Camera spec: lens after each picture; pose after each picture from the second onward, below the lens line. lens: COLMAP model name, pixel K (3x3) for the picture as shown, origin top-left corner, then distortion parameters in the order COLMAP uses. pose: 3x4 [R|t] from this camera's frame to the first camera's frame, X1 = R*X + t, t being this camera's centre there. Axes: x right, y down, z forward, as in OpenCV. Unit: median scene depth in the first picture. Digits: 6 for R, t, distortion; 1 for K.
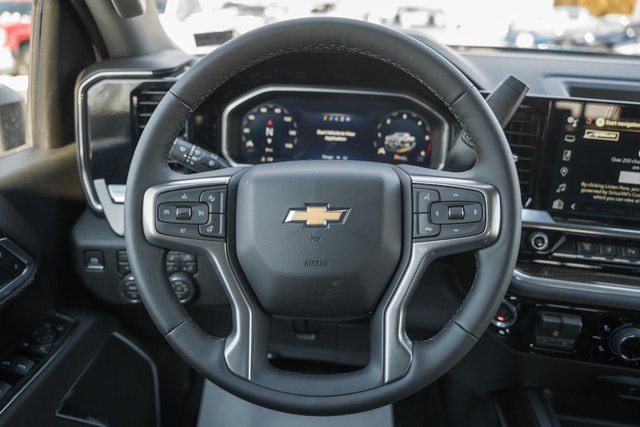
lens RADIAL K [[477.5, 0, 320.0], [0, 477.5, 213.5], [0, 0, 1]] dist [-0.046958, 0.003234]
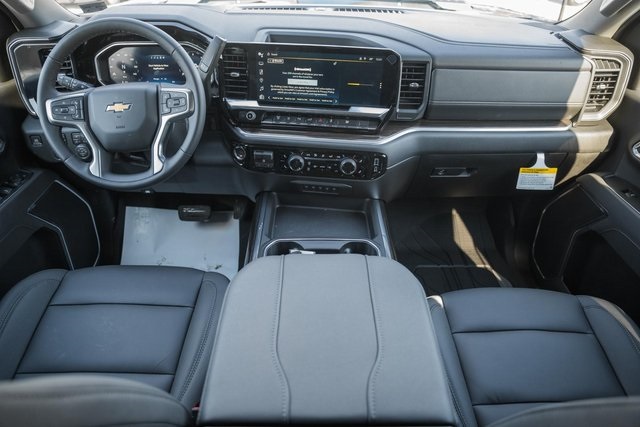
lens RADIAL K [[438.3, 0, 320.0], [0, 438.3, 213.5], [0, 0, 1]] dist [-0.129616, 0.111932]
pose [[0.995790, -0.063744, 0.065866, 0.621147], [0.049008, 0.977513, 0.205099, 0.102955], [-0.077459, -0.201008, 0.976522, -0.959113]]
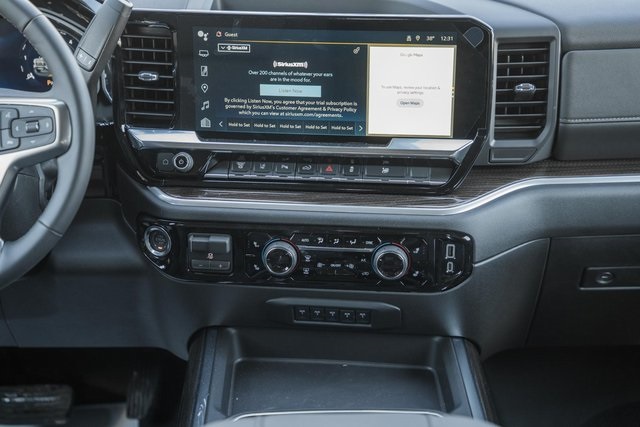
lens RADIAL K [[1240.0, 0, 318.0], [0, 1240.0, 221.3], [0, 0, 1]] dist [0.561398, -1.452444]
pose [[0.995110, -0.069949, 0.069733, 0.561654], [0.071168, 0.997349, -0.015147, 0.244445], [-0.068489, 0.020036, 0.997451, -1.610371]]
